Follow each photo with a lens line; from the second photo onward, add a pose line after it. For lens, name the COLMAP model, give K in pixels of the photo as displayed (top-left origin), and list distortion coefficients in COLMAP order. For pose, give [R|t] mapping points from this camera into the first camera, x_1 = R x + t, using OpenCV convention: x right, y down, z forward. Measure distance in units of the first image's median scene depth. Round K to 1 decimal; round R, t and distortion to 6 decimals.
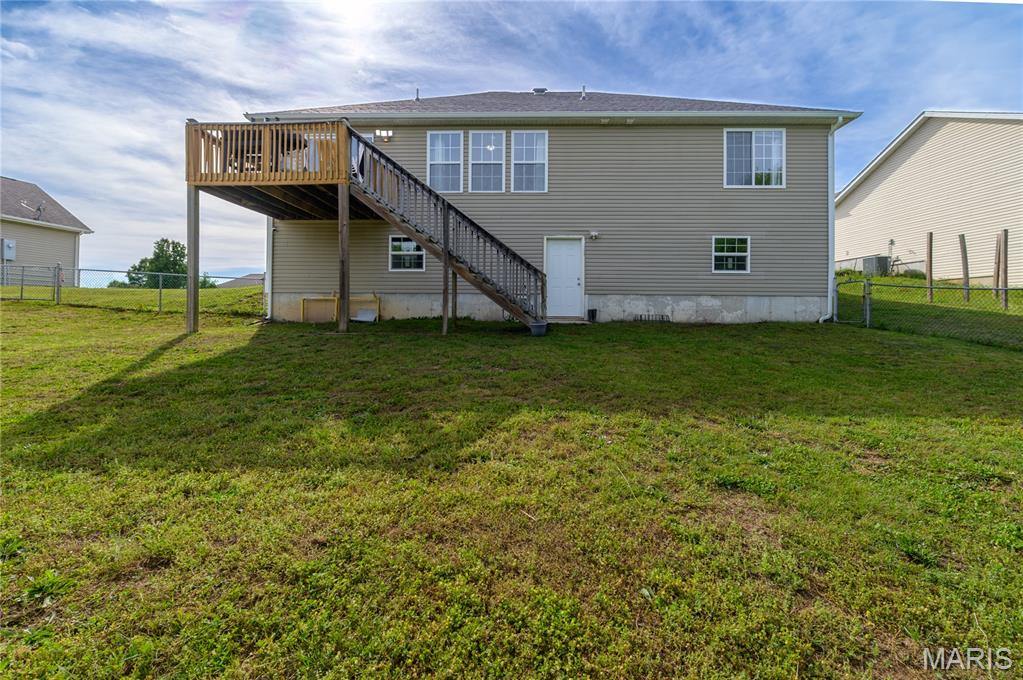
lens RADIAL K [[428.6, 0, 492.9], [0, 428.6, 313.6], [0, 0, 1]] dist [-0.008906, 0.000593]
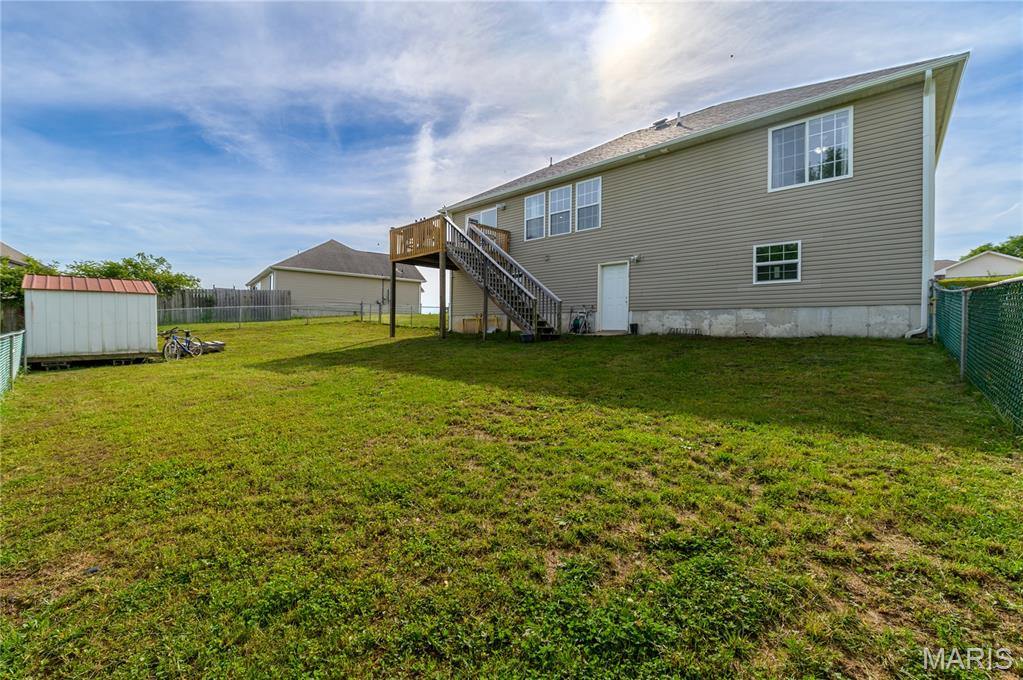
lens RADIAL K [[428.6, 0, 520.8], [0, 428.6, 330.8], [0, 0, 1]] dist [-0.008906, 0.000593]
pose [[0.750780, 0.002221, -0.660548, 0.752663], [-0.005206, 0.999983, -0.002555, 0.013312], [0.660531, 0.005357, 0.750779, -0.056590]]
